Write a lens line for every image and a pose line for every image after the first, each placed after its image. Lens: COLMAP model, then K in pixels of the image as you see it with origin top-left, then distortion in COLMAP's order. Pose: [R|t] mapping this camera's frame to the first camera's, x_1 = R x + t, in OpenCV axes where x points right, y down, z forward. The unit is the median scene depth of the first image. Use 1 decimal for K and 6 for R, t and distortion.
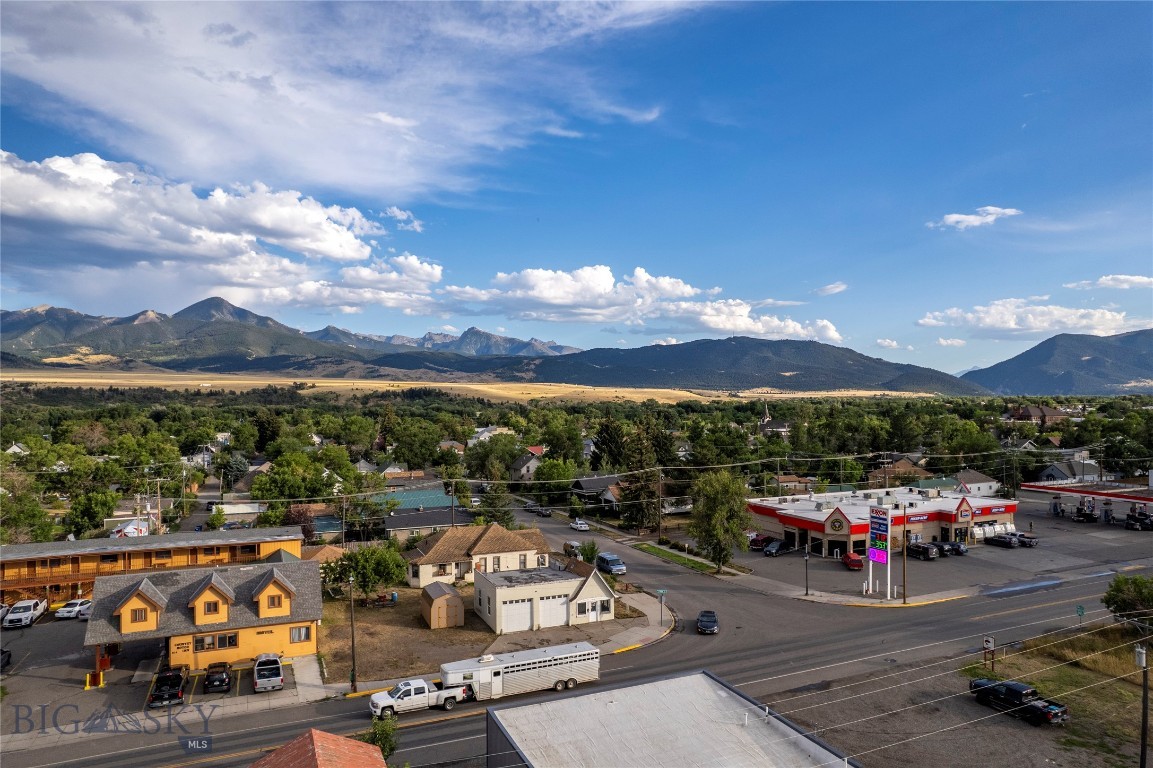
lens RADIAL K [[738.3, 0, 573.5], [0, 738.3, 383.8], [0, 0, 1]] dist [-0.069984, 0.059731]
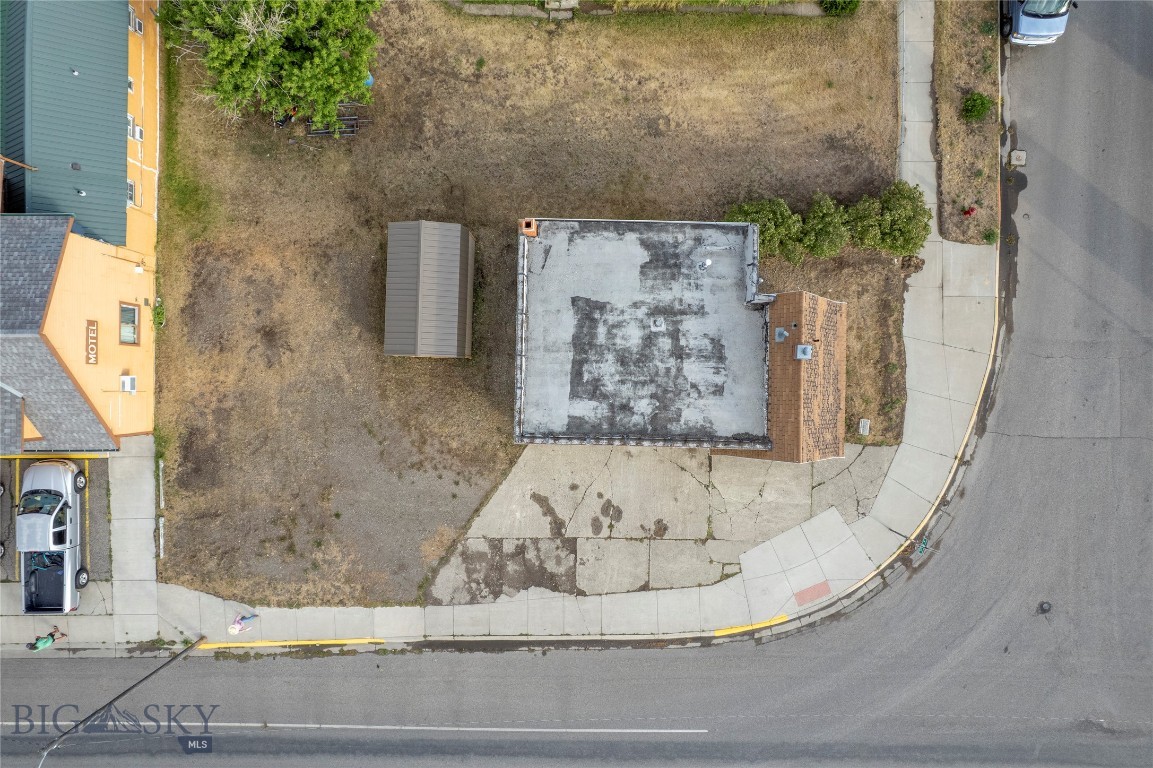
lens RADIAL K [[738.3, 0, 573.9], [0, 738.3, 381.3], [0, 0, 1]] dist [-0.069984, 0.059731]
pose [[0.916316, 0.400046, -0.018135, -0.071223], [0.025303, -0.012644, 0.999600, -0.094616], [0.399657, -0.916408, -0.021708, 0.903951]]
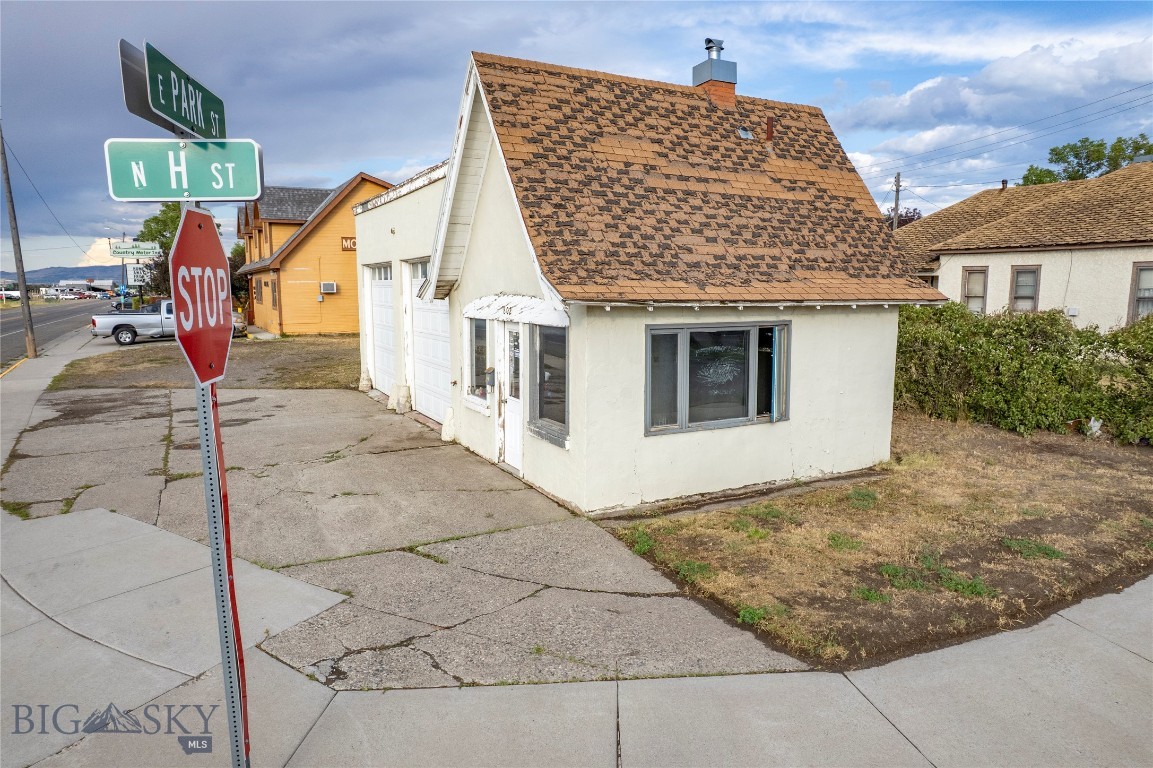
lens RADIAL K [[738.3, 0, 580.8], [0, 738.3, 382.8], [0, 0, 1]] dist [-0.069984, 0.059731]
pose [[0.096109, 0.134988, -0.986175, 0.149572], [0.020542, 0.990281, 0.137552, 0.262199], [0.995159, -0.033478, 0.092402, 0.908471]]
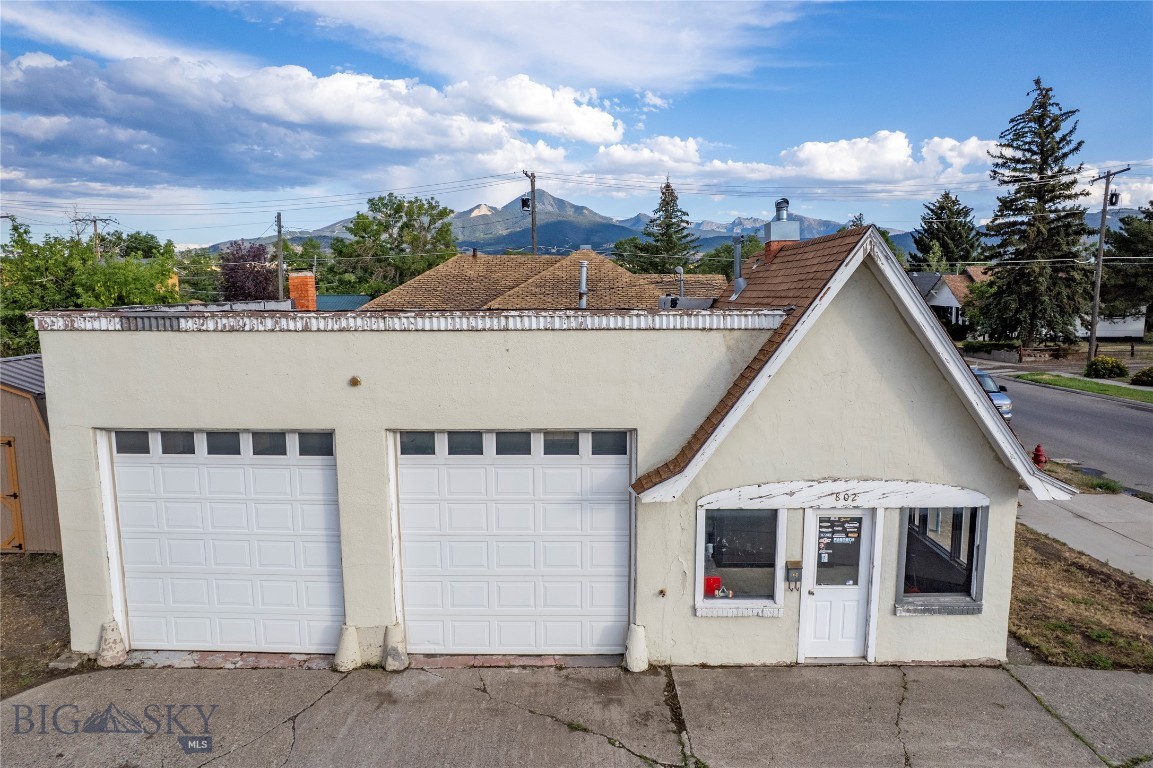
lens RADIAL K [[738.3, 0, 581.8], [0, 738.3, 388.8], [0, 0, 1]] dist [-0.069984, 0.059731]
pose [[0.920638, 0.057522, -0.386157, 0.030102], [0.004175, 0.987580, 0.157064, 0.232299], [0.390395, -0.146212, 0.908963, 0.791245]]
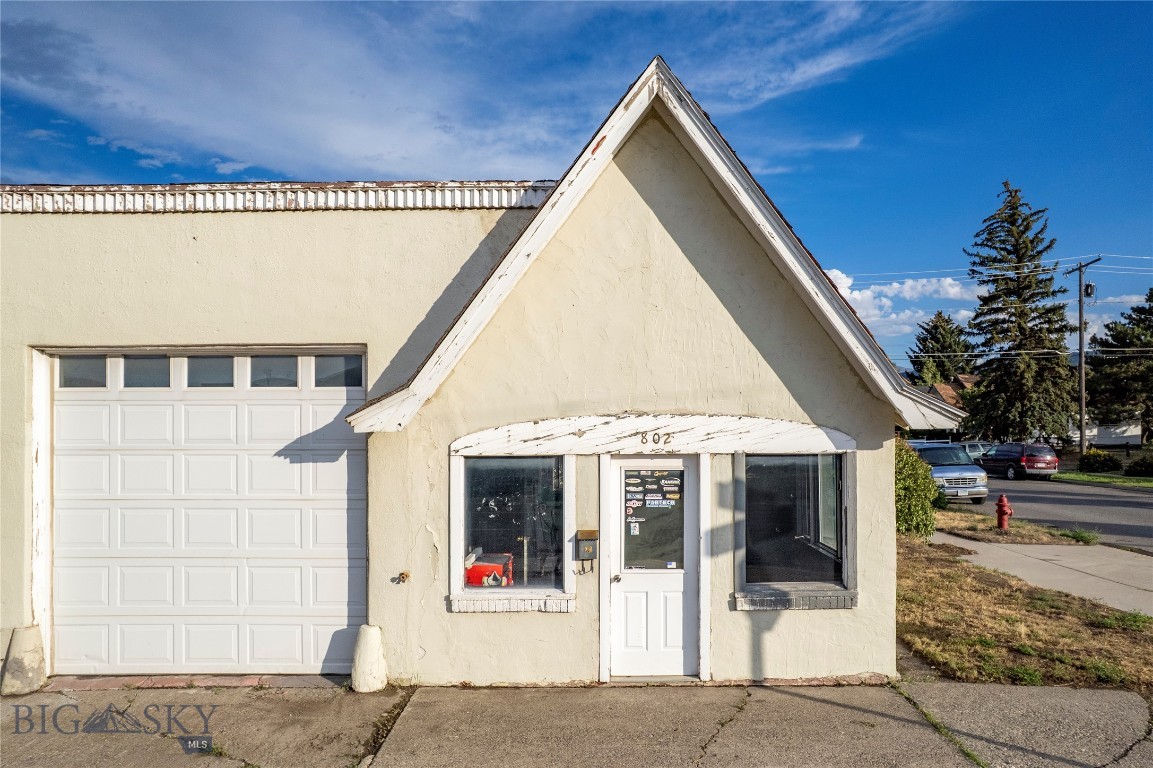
lens RADIAL K [[738.3, 0, 614.9], [0, 738.3, 419.4], [0, 0, 1]] dist [-0.069984, 0.059731]
pose [[0.928885, 0.000288, -0.370369, 0.051464], [0.005426, 0.999882, 0.014387, 0.263661], [0.370330, -0.015373, 0.928773, 0.829446]]
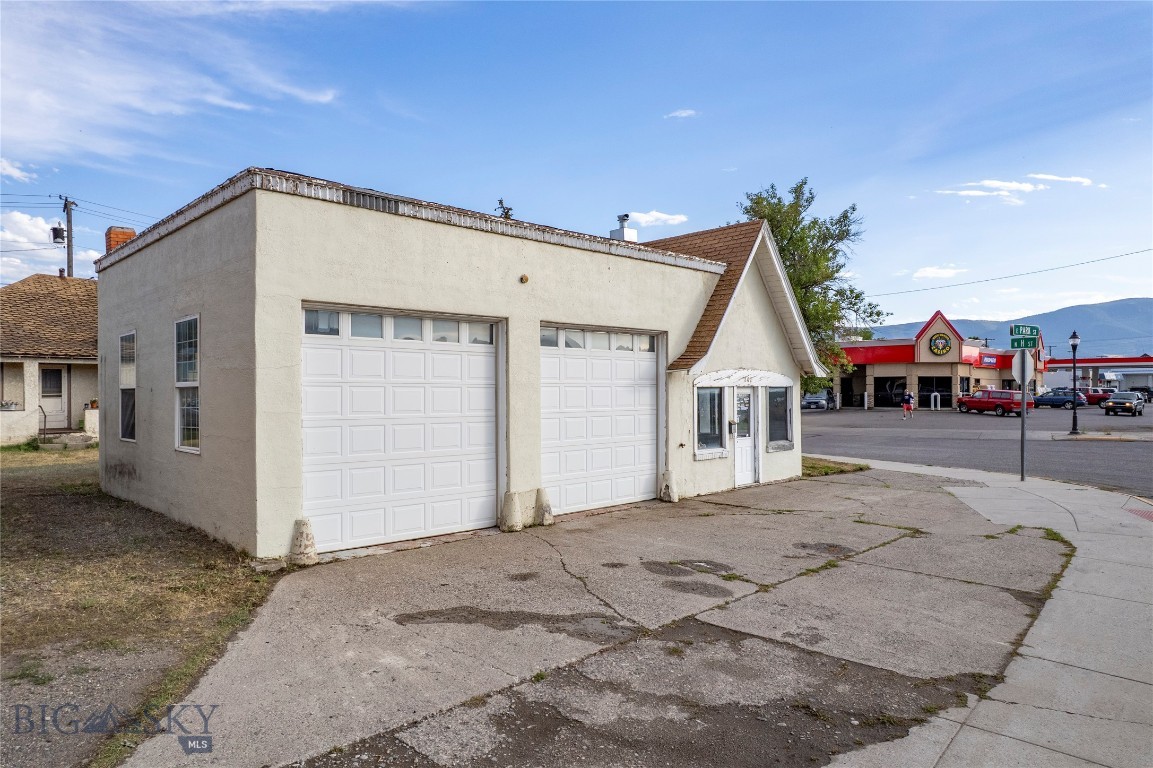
lens RADIAL K [[738.3, 0, 576.6], [0, 738.3, 388.9], [0, 0, 1]] dist [-0.069984, 0.059731]
pose [[0.929164, 0.002417, 0.369660, -0.086578], [-0.008267, 0.999864, 0.014244, 0.267083], [-0.369575, -0.016291, 0.929058, 0.747797]]
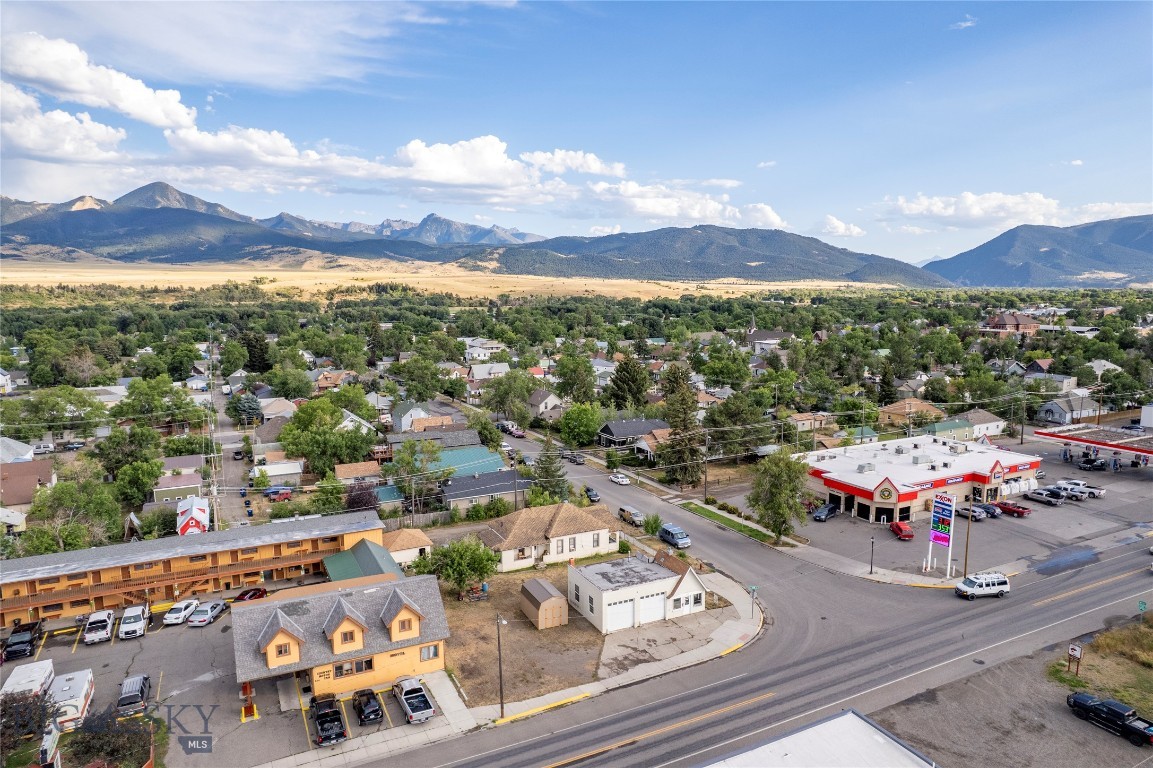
lens RADIAL K [[738.3, 0, 573.2], [0, 738.3, 389.3], [0, 0, 1]] dist [-0.069984, 0.059731]
pose [[0.998752, -0.009275, 0.049079, -0.168512], [0.001391, 0.987393, 0.158280, -0.148754], [-0.049928, -0.158014, 0.986174, 0.014998]]
